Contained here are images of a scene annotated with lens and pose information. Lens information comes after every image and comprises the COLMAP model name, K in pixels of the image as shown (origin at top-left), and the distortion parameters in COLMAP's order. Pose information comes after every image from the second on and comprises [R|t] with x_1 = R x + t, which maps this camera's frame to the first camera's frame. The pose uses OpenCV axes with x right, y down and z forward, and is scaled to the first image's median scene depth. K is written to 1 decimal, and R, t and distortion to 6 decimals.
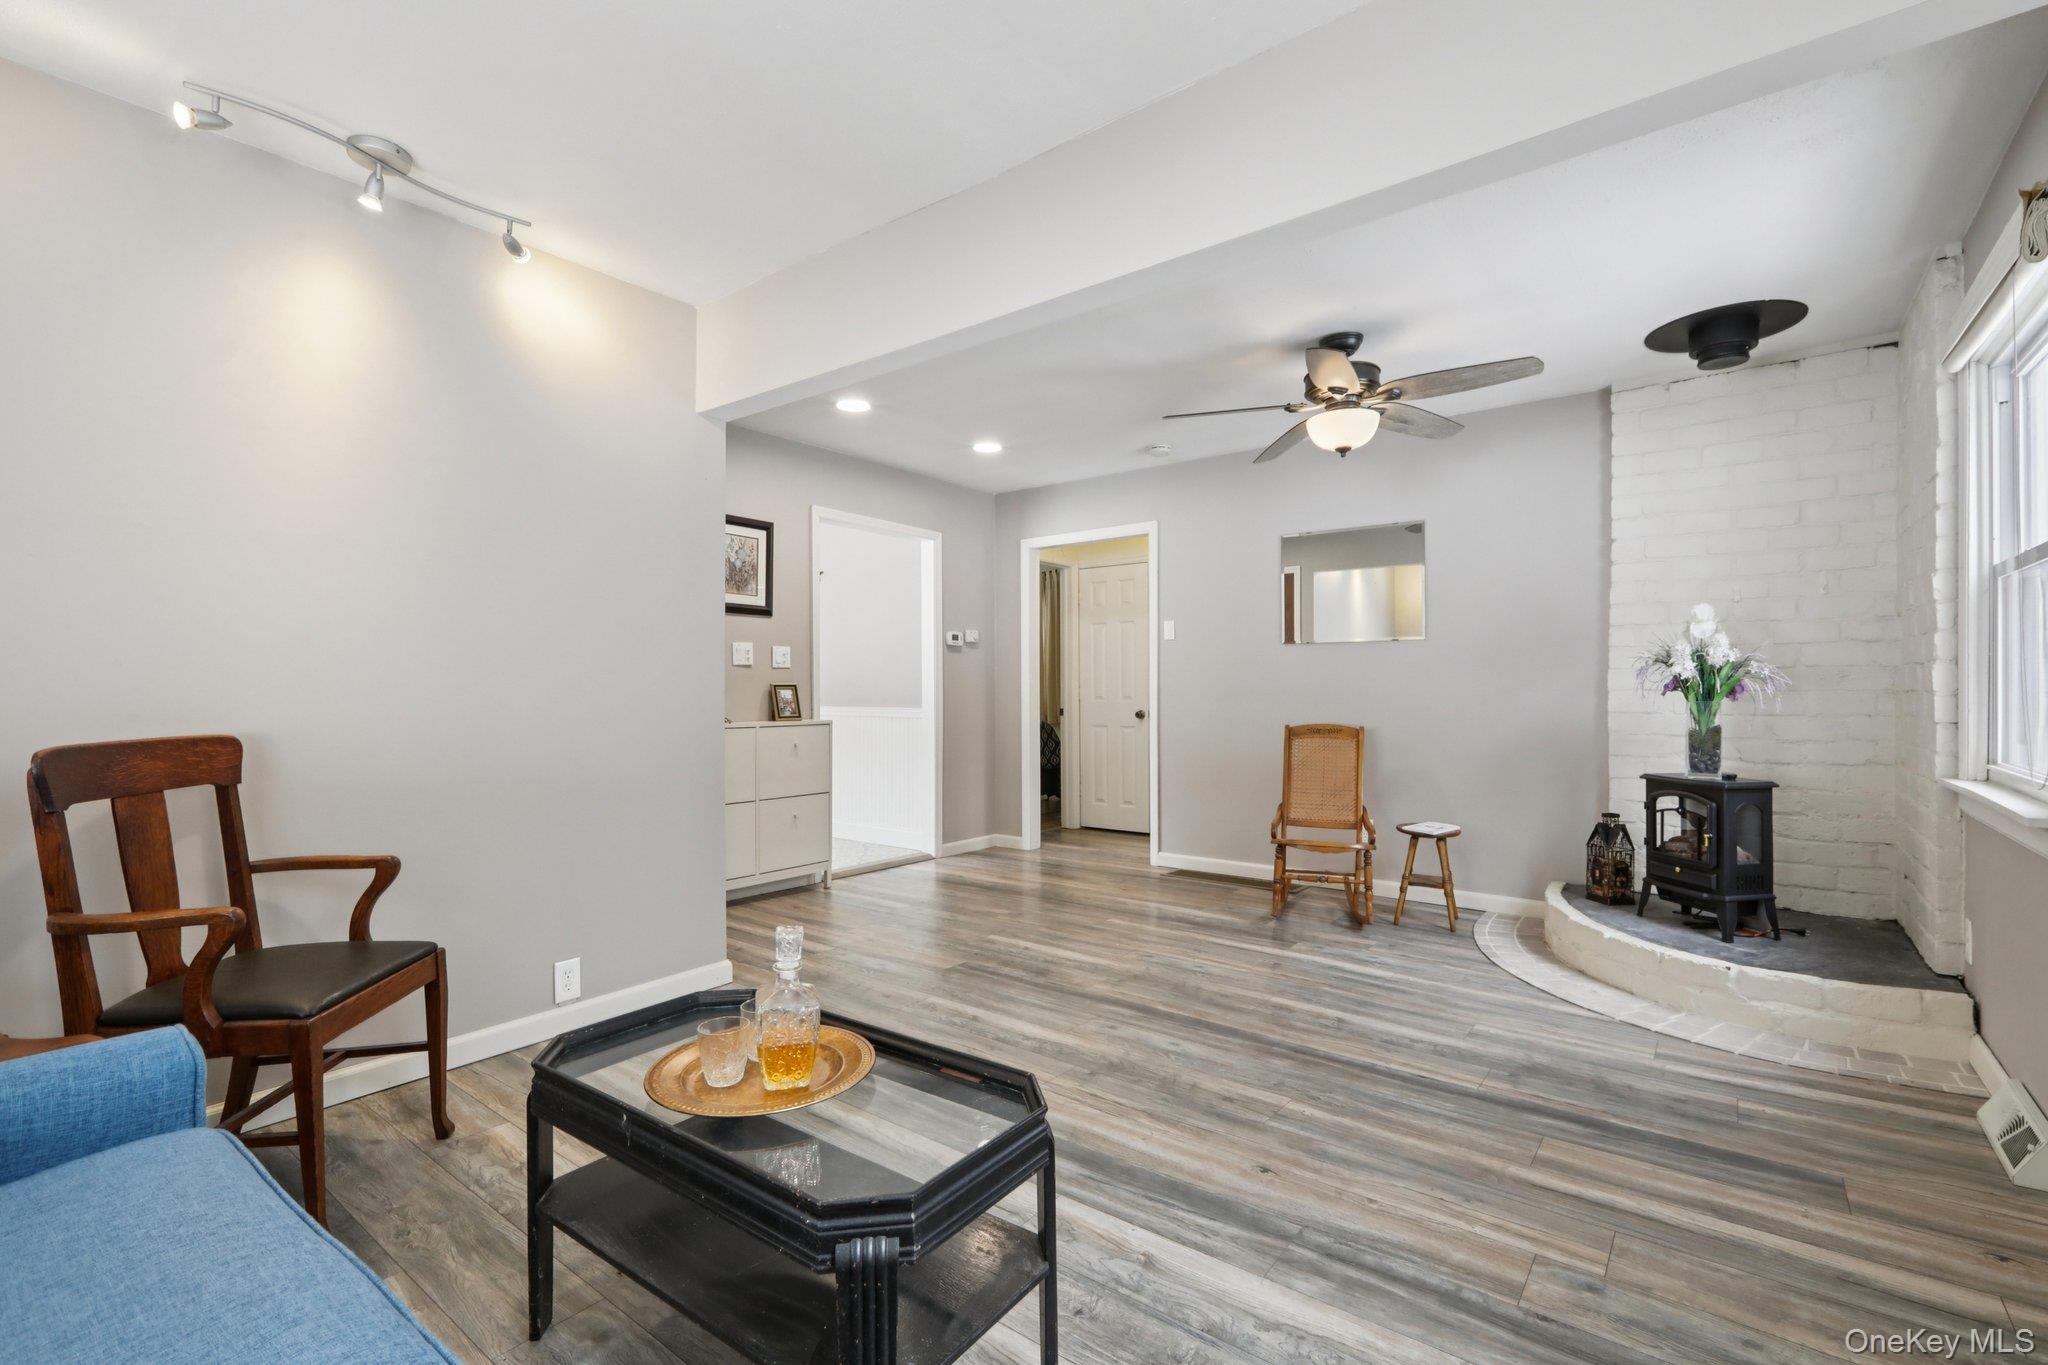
lens RADIAL K [[915.2, 0, 1025.0], [0, 915.2, 679.2], [0, 0, 1]] dist [-0.001086, 0.000532]
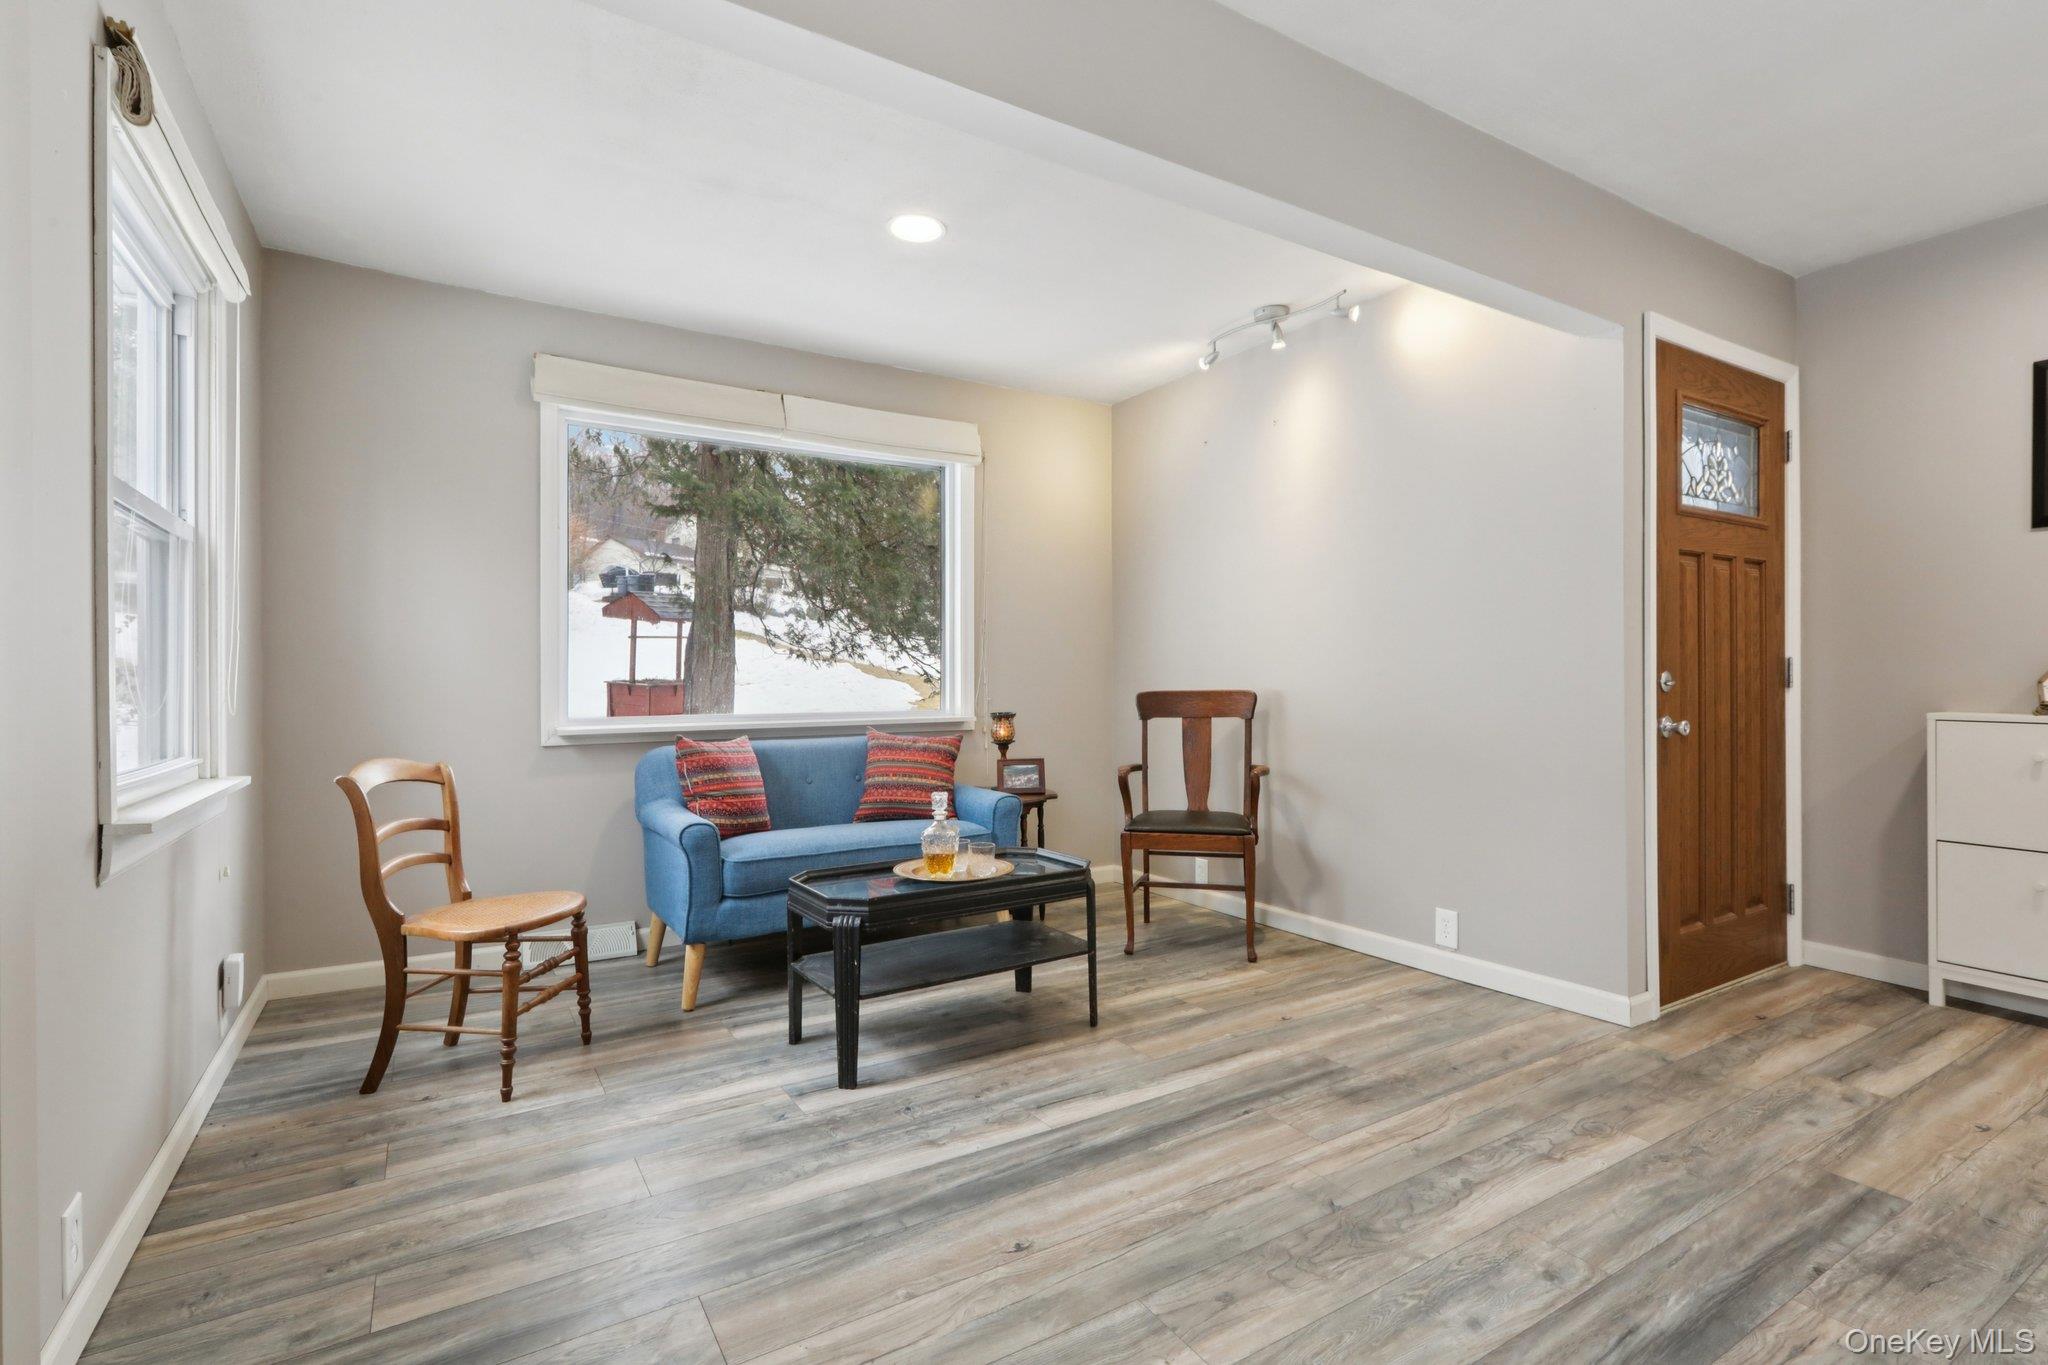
lens RADIAL K [[954.0, 0, 1019.2], [0, 954.0, 674.7], [0, 0, 1]] dist [-0.004407, 0.004562]
pose [[-0.351760, 0.002912, -0.936086, 0.736896], [0.015725, 0.999872, -0.002799, 0.020181], [0.935958, -0.015704, -0.351761, 0.911718]]
